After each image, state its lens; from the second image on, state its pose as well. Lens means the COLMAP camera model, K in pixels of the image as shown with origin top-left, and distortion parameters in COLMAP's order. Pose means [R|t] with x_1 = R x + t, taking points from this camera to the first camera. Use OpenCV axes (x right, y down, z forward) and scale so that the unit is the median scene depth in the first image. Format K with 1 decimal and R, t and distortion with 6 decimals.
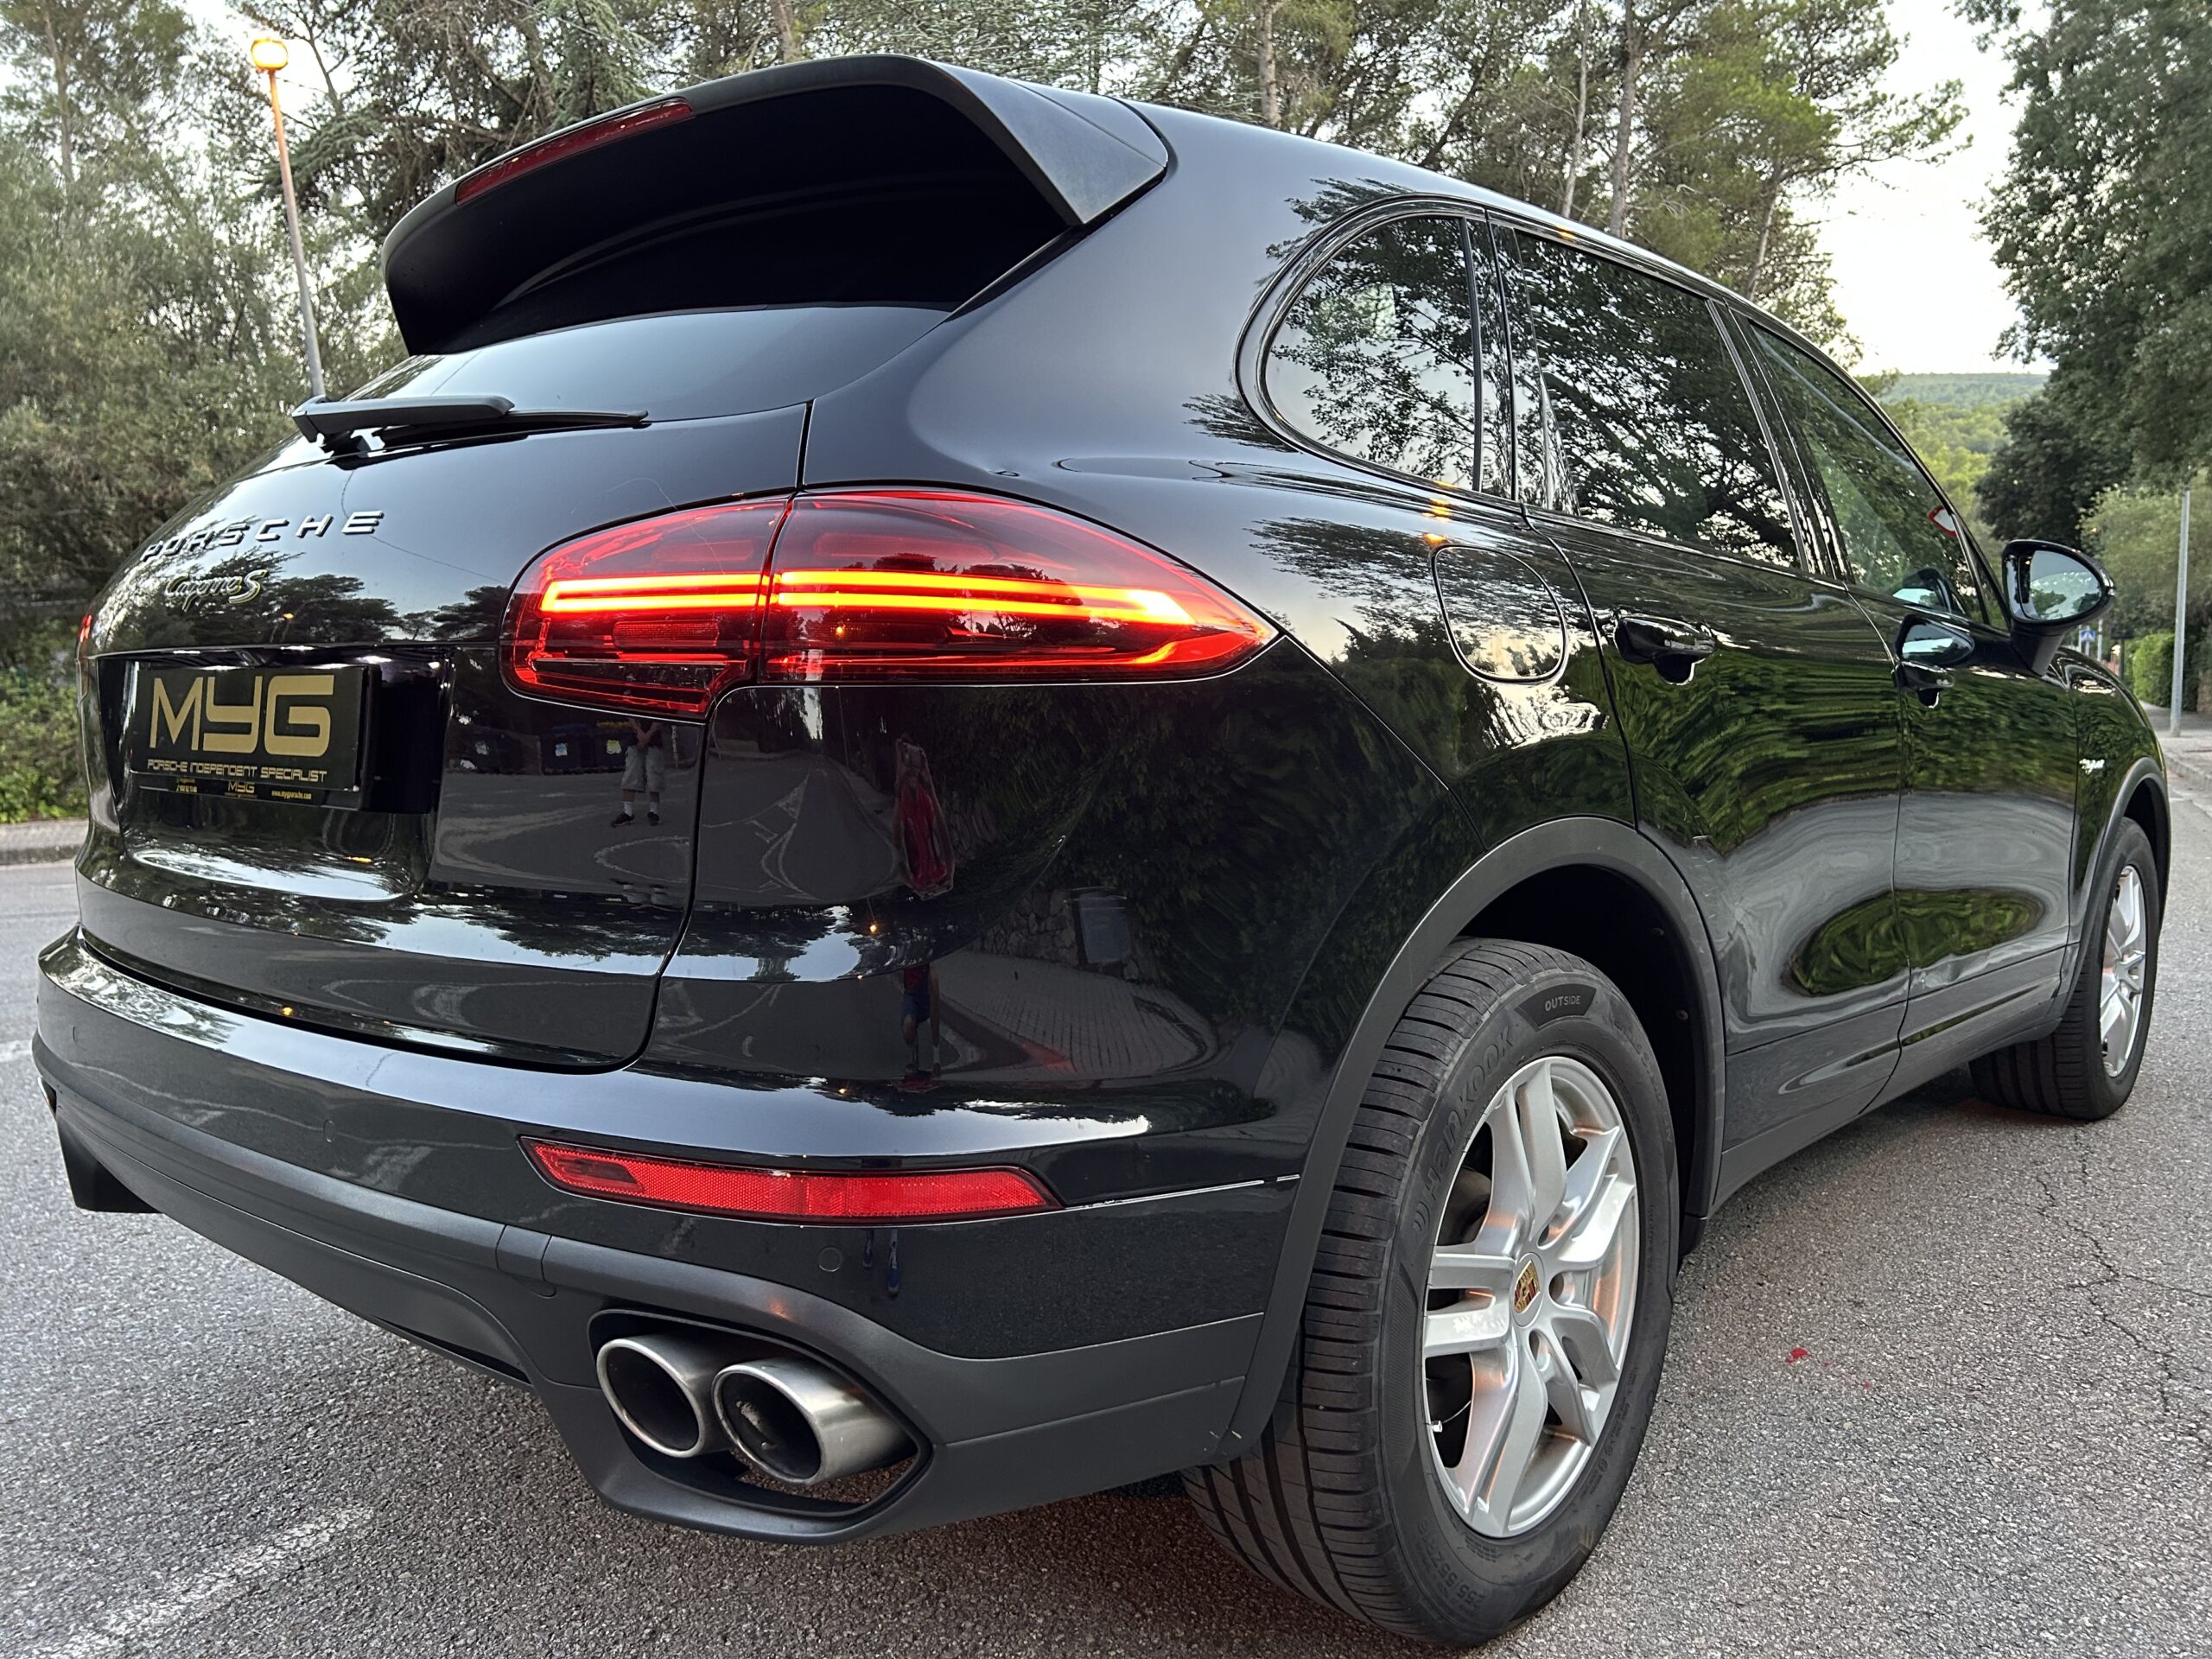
lens RADIAL K [[1706.8, 0, 1106.0], [0, 1706.8, 829.5], [0, 0, 1]] dist [0.086615, -0.107588]
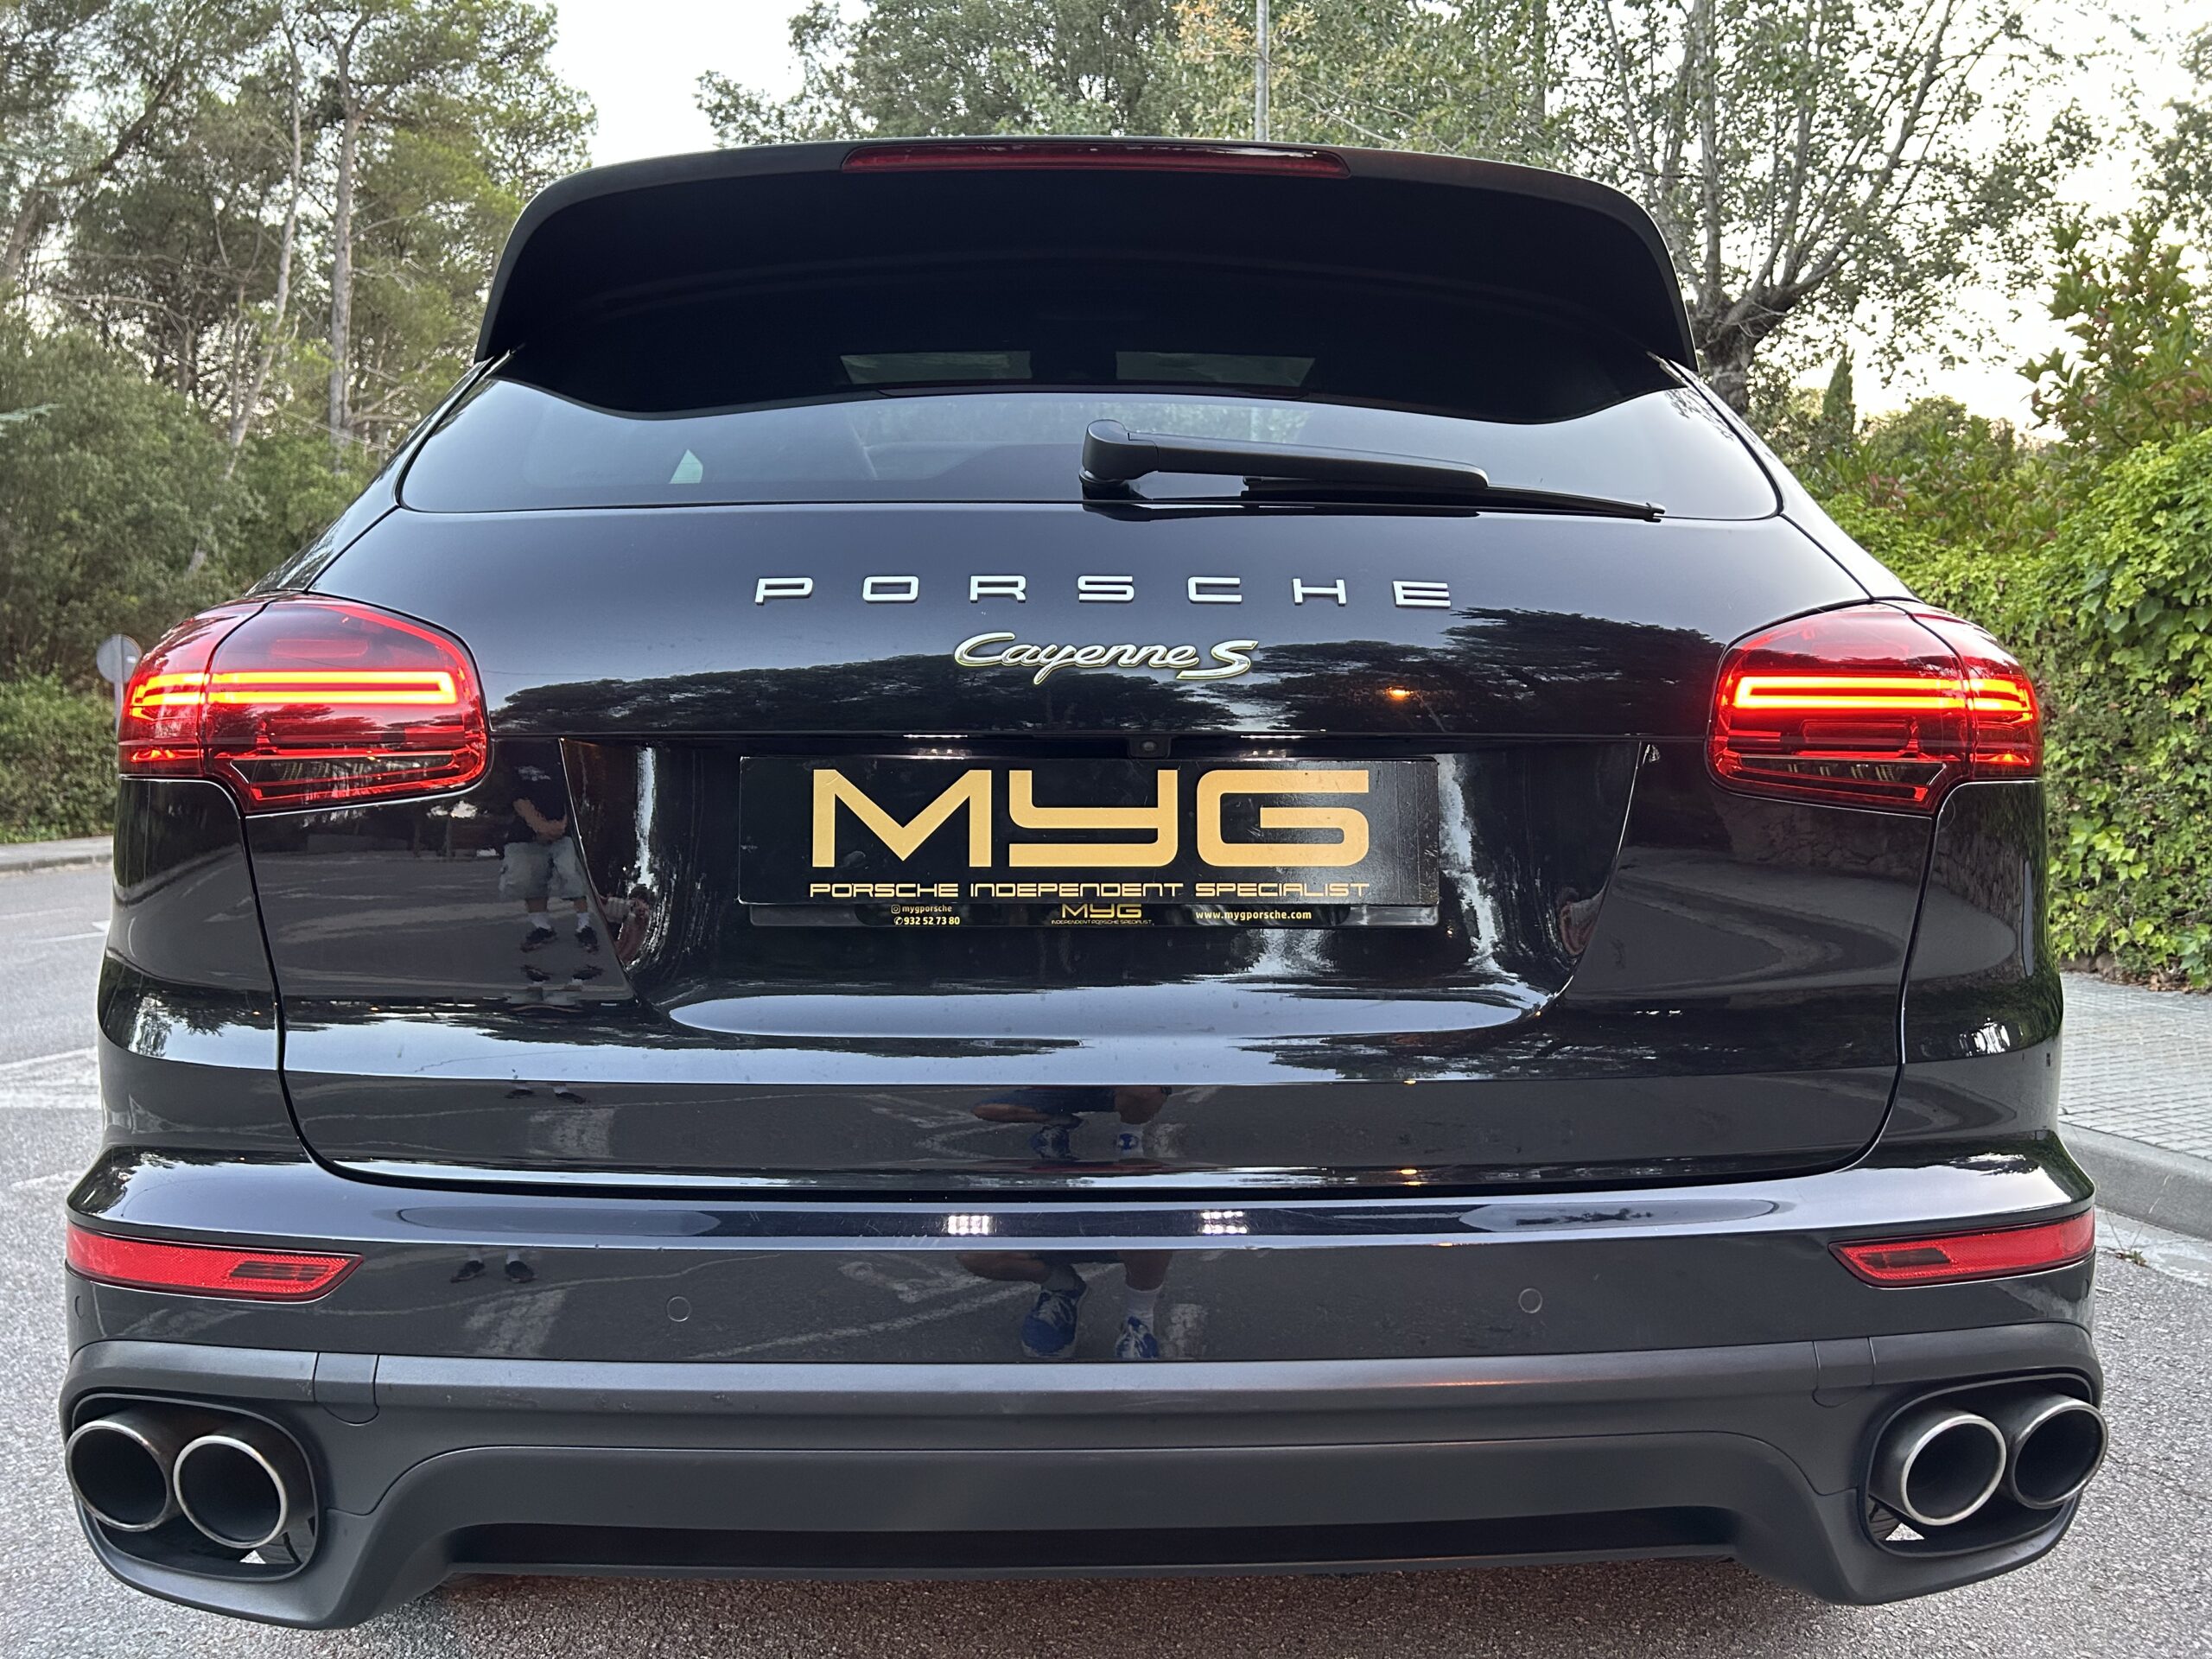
lens RADIAL K [[1706.8, 0, 1106.0], [0, 1706.8, 829.5], [0, 0, 1]] dist [0.086615, -0.107588]
pose [[0.715424, -0.020875, 0.698379, -0.965948], [0.052662, 0.998321, -0.024106, -0.039982], [-0.696703, 0.054024, 0.715323, 0.422234]]
